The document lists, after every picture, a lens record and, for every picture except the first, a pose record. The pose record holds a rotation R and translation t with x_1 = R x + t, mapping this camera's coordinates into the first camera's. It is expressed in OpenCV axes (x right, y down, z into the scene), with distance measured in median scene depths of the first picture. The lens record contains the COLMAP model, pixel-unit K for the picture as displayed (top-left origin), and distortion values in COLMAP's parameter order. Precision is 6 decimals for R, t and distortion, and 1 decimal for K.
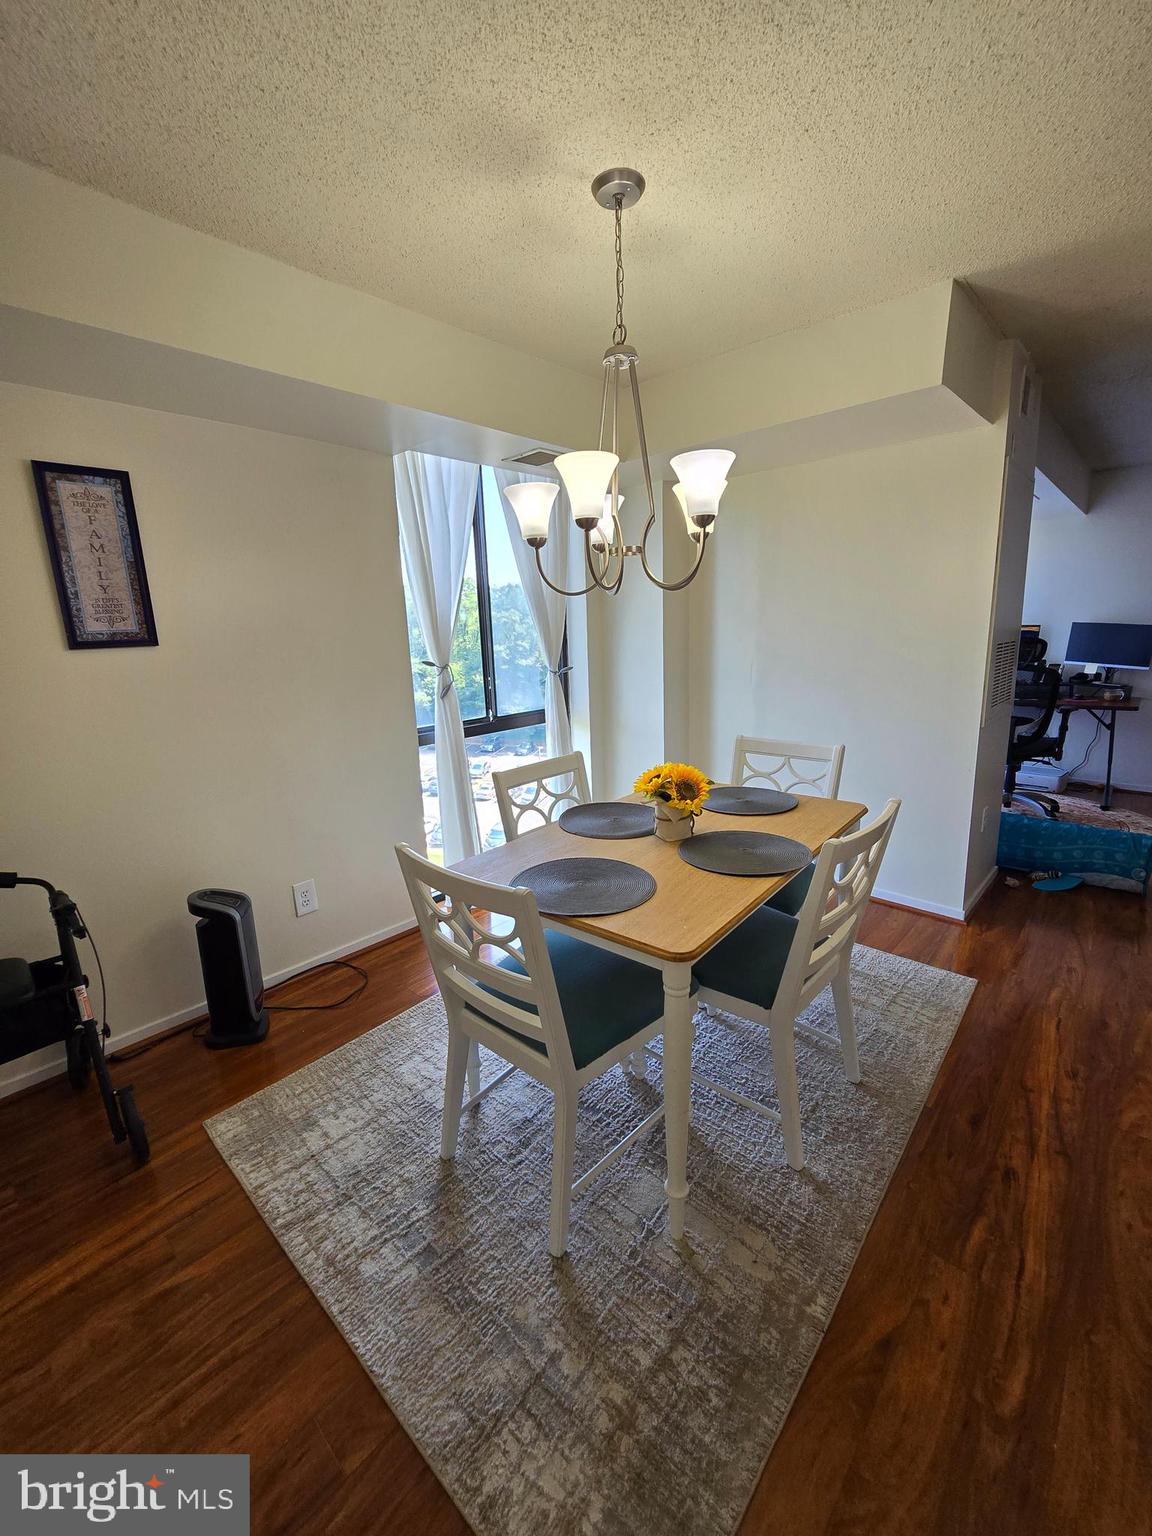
lens RADIAL K [[631.2, 0, 572.1], [0, 631.2, 760.6], [0, 0, 1]] dist [-0.000399, 0.000544]
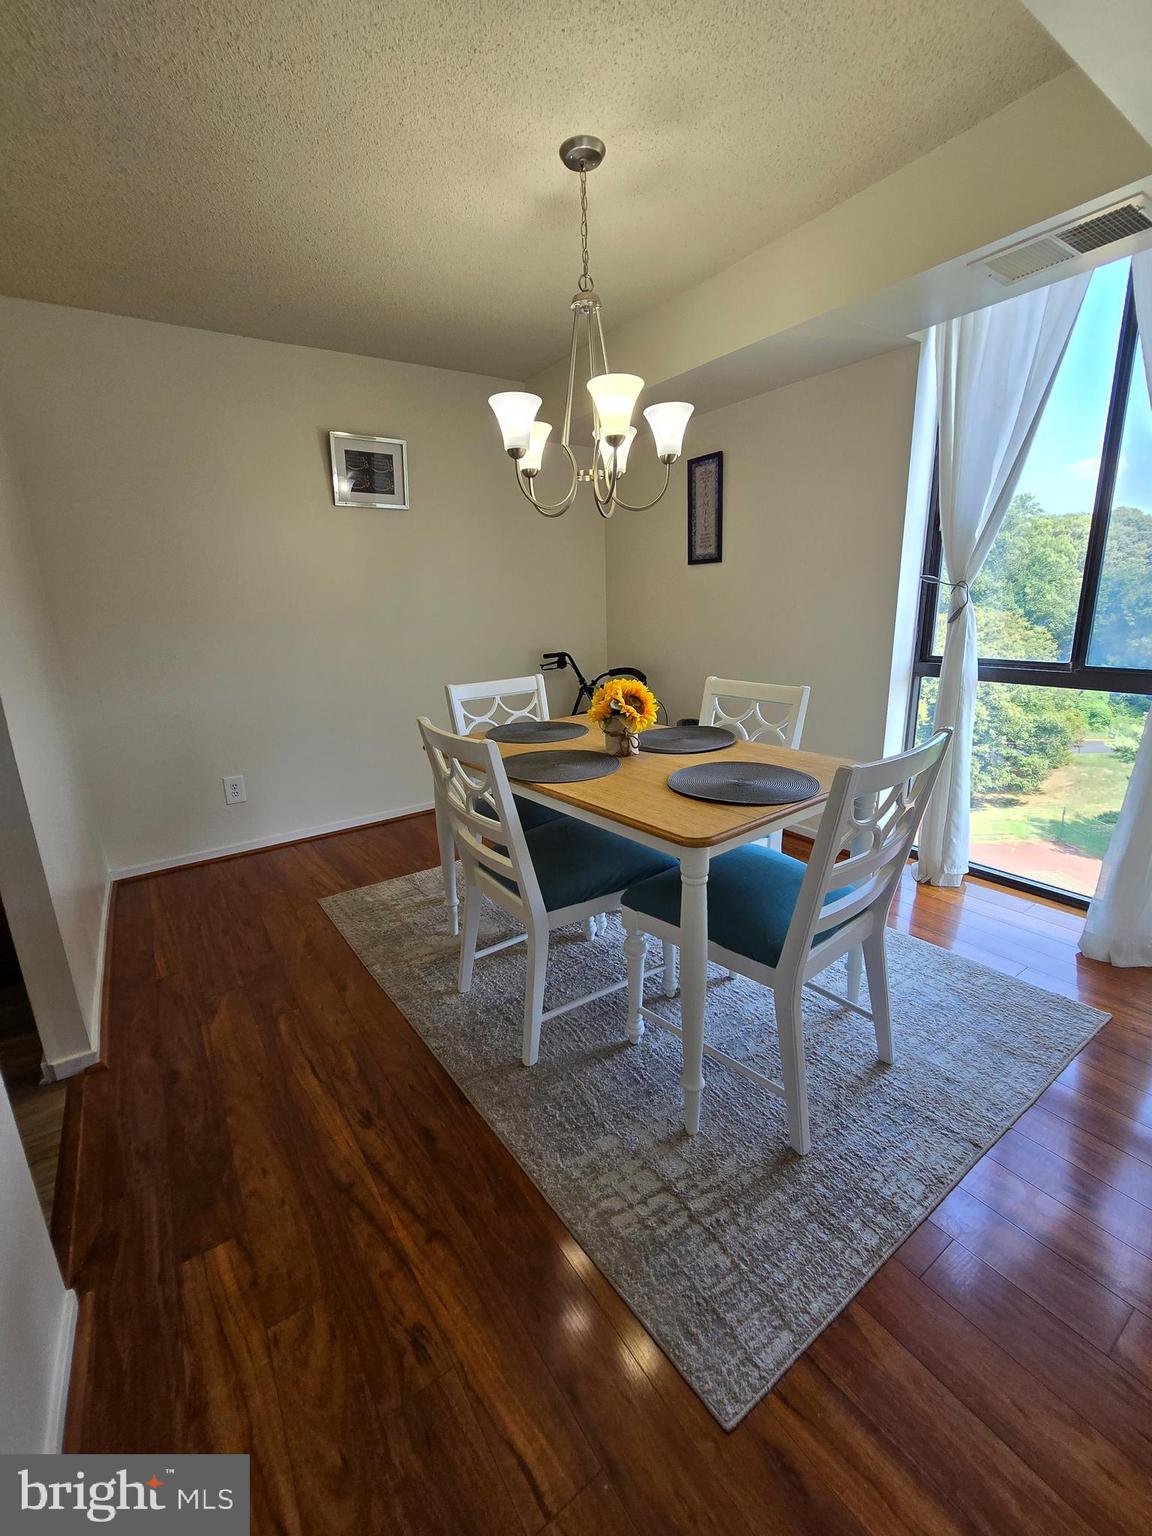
lens RADIAL K [[634.5, 0, 573.7], [0, 634.5, 764.8], [0, 0, 1]] dist [-0.005178, 0.000338]
pose [[-0.213472, 0.279988, -0.935968, 1.335802], [-0.173701, 0.931909, 0.318391, -0.194333], [0.961383, 0.230547, -0.150302, 1.287914]]
